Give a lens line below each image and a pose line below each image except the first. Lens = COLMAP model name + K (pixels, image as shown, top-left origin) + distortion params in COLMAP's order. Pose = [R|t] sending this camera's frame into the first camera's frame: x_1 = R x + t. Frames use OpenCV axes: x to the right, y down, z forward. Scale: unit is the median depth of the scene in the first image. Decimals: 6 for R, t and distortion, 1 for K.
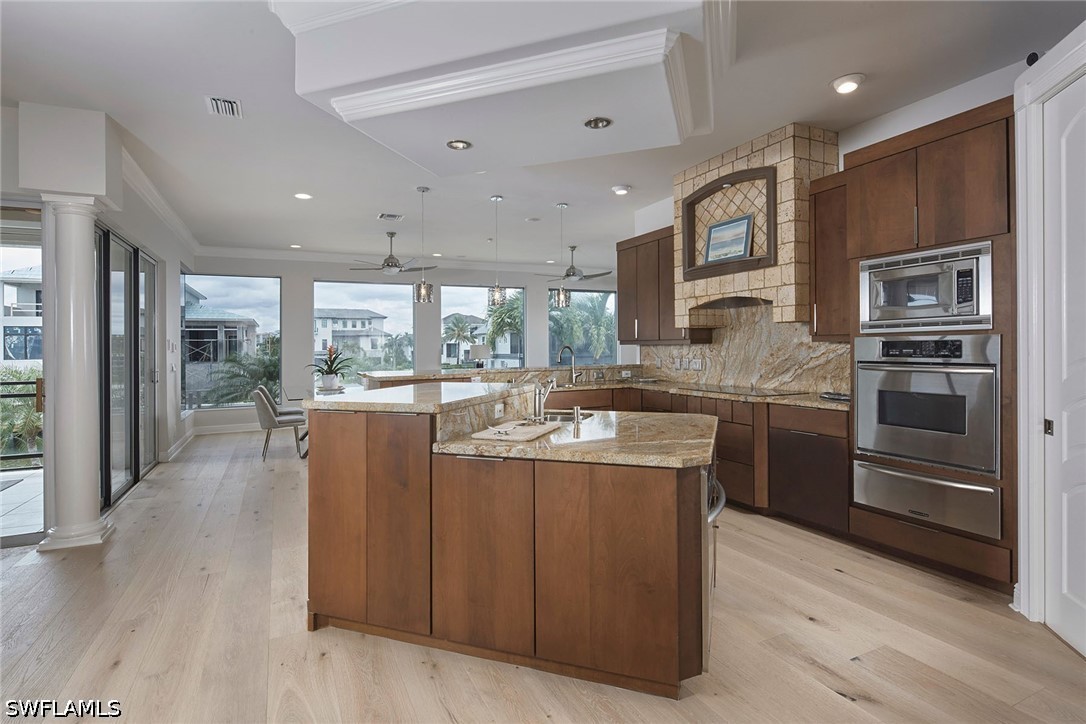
lens RADIAL K [[521.9, 0, 534.3], [0, 521.9, 342.5], [0, 0, 1]] dist [-0.005827, -0.001784]
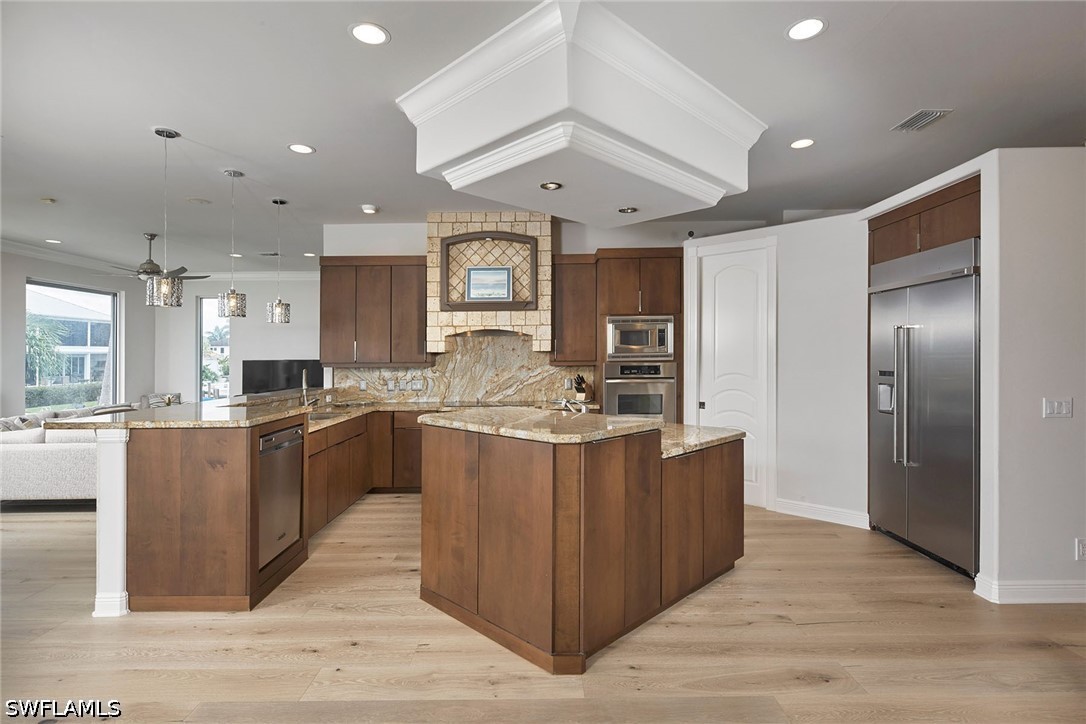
lens RADIAL K [[521.9, 0, 534.9], [0, 521.9, 365.4], [0, 0, 1]] dist [-0.005827, -0.001784]
pose [[0.439567, -0.001842, 0.898208, -0.774941], [-0.004689, 0.999980, 0.004345, -0.007327], [-0.898198, -0.006122, 0.439549, 0.392617]]
